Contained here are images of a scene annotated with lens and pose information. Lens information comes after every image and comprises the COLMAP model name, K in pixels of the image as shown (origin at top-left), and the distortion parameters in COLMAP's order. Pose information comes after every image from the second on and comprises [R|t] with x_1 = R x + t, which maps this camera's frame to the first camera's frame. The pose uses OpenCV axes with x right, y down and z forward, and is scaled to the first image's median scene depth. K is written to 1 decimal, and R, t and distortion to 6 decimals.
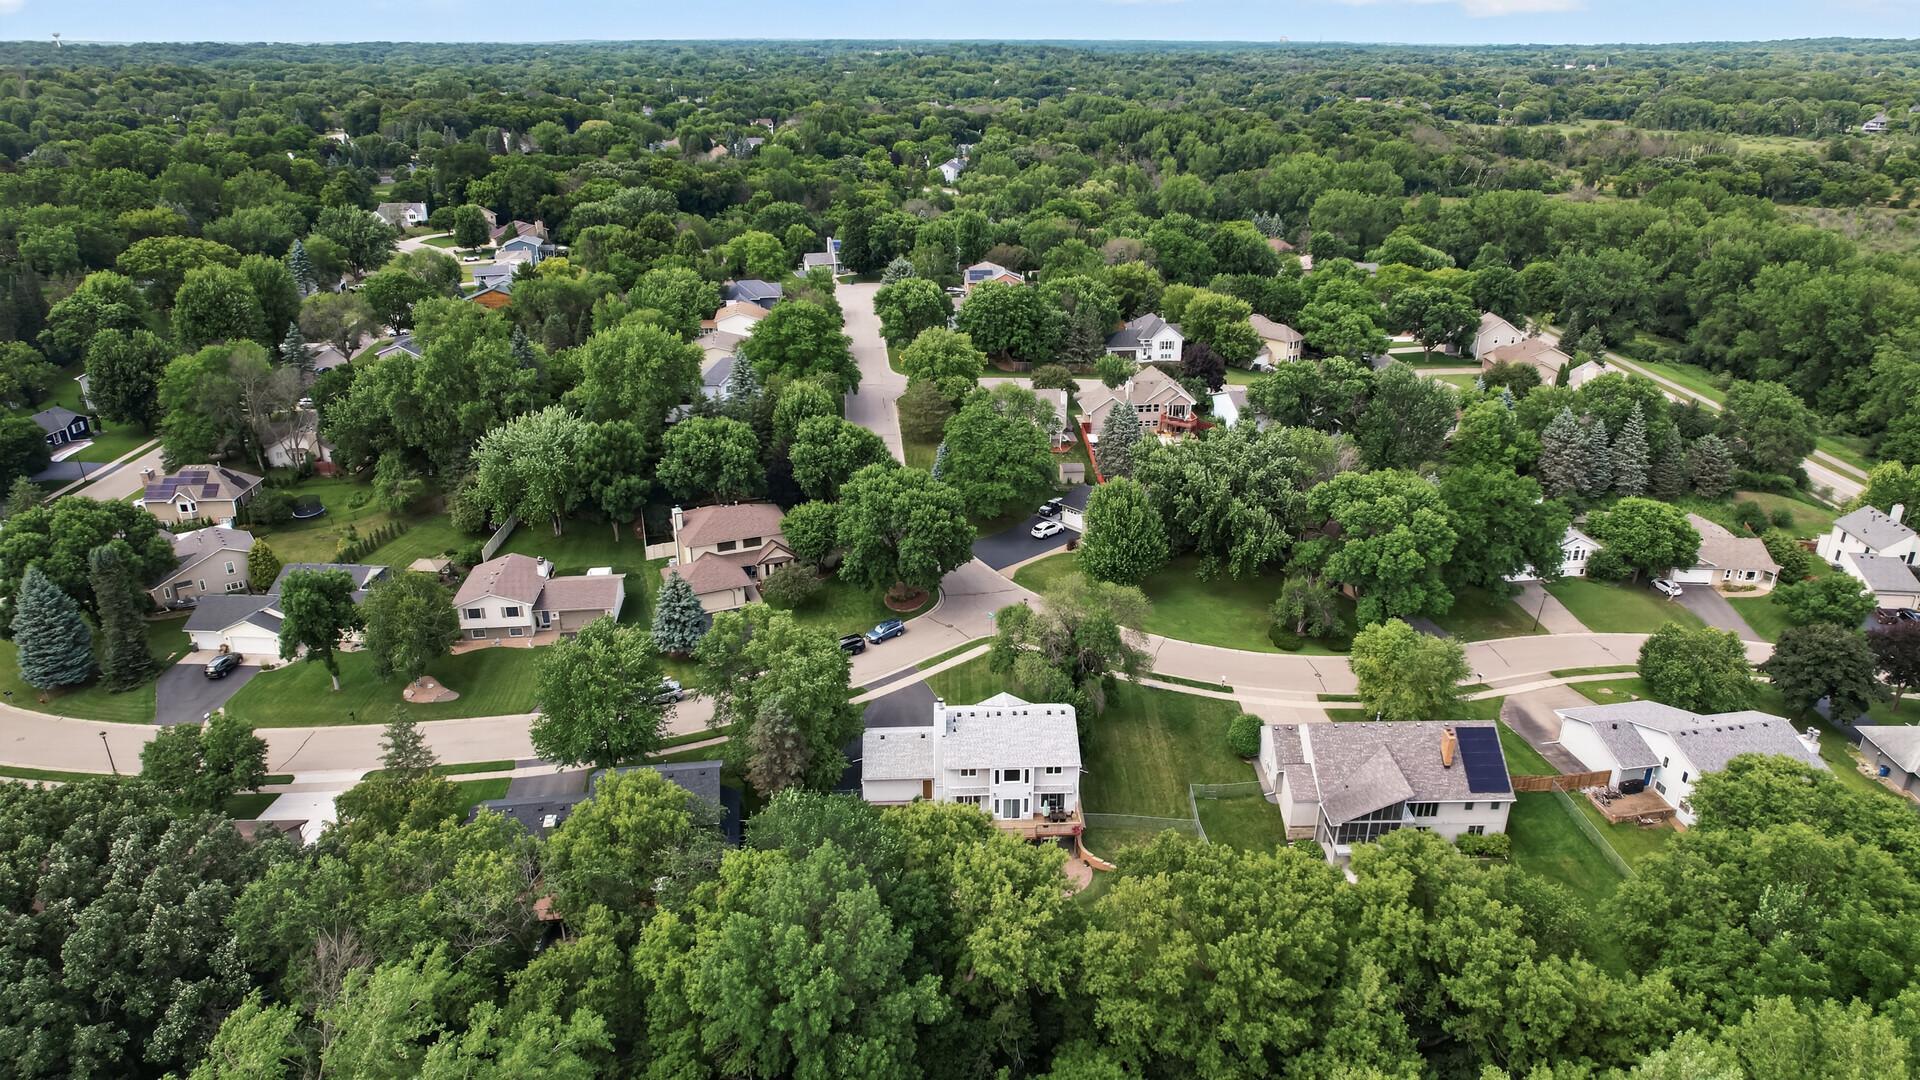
lens RADIAL K [[1224.6, 0, 963.1], [0, 1224.6, 533.1], [0, 0, 1]] dist [-0.062971, 0.049151]
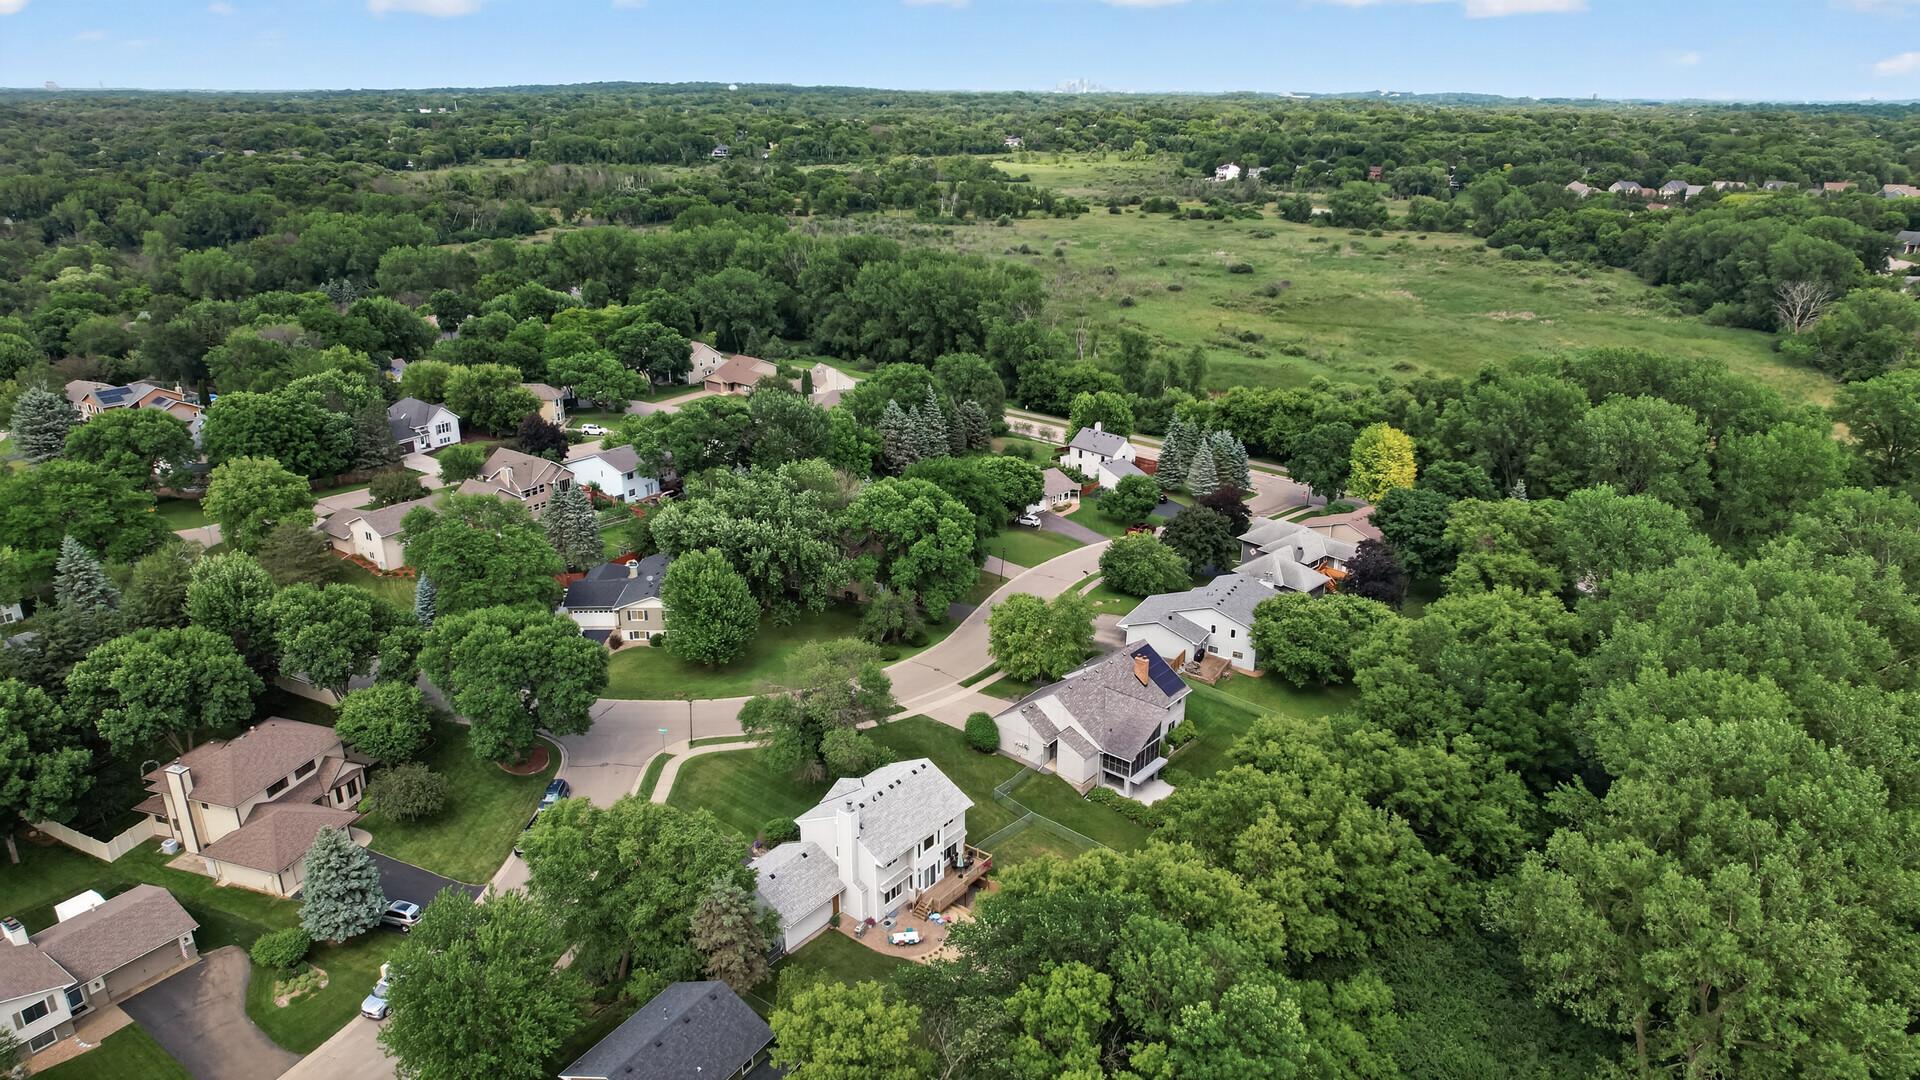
lens RADIAL K [[1224.6, 0, 967.2], [0, 1224.6, 551.2], [0, 0, 1]] dist [-0.062971, 0.049151]
pose [[0.649547, -0.270449, 0.710595, -0.362153], [0.283961, 0.953261, 0.103240, -0.073905], [-0.705304, 0.134722, 0.695986, 0.169762]]
